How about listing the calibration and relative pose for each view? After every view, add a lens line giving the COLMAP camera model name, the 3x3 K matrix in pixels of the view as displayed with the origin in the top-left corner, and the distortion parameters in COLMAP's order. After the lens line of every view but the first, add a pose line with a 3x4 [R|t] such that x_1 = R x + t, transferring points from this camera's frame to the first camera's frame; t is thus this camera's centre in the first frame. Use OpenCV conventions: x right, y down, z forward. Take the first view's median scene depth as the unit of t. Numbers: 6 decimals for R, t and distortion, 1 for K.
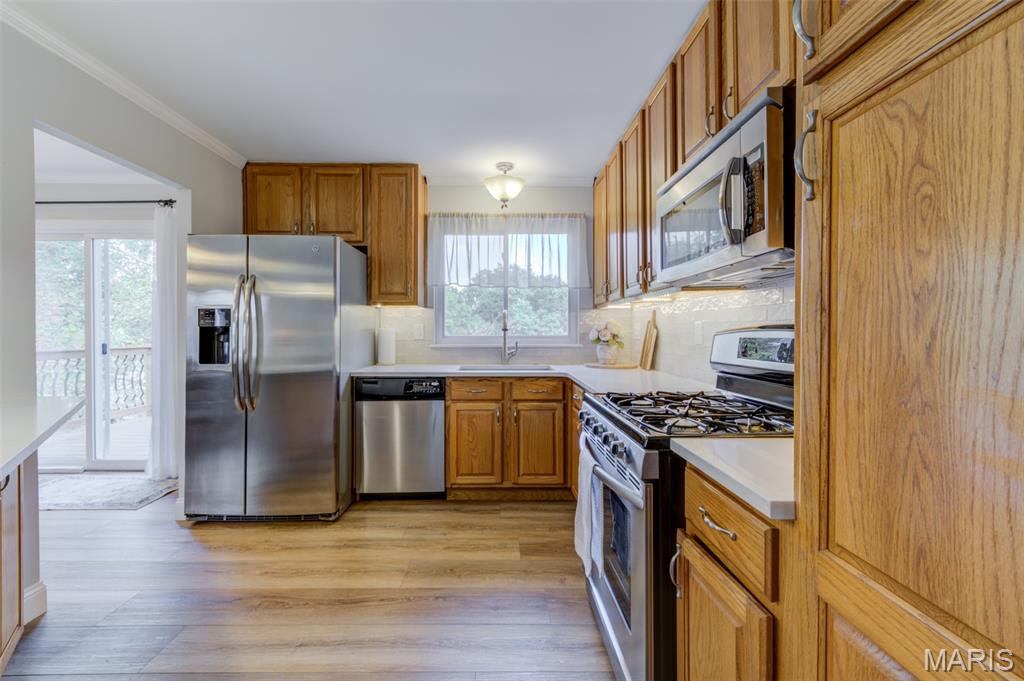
lens RADIAL K [[397.6, 0, 503.0], [0, 397.6, 336.5], [0, 0, 1]] dist [0.005984, -0.001845]
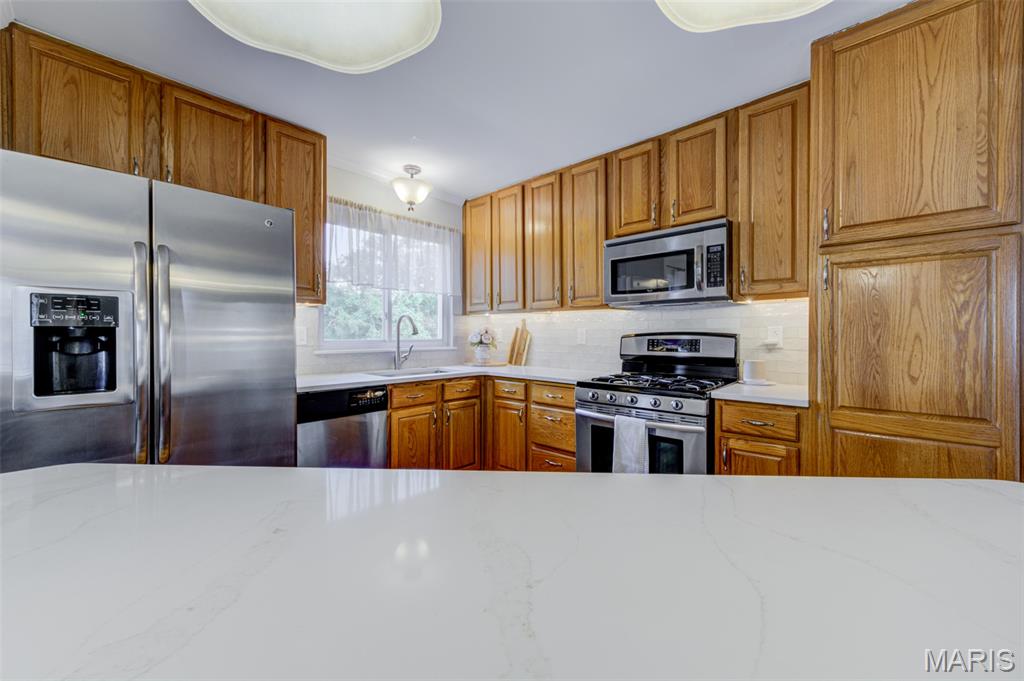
lens RADIAL K [[397.6, 0, 521.1], [0, 397.6, 338.9], [0, 0, 1]] dist [0.005984, -0.001845]
pose [[0.686061, -0.006886, 0.727511, -0.594061], [0.008444, 0.999963, 0.001501, -0.002860], [-0.727495, 0.005113, 0.686094, 0.134192]]
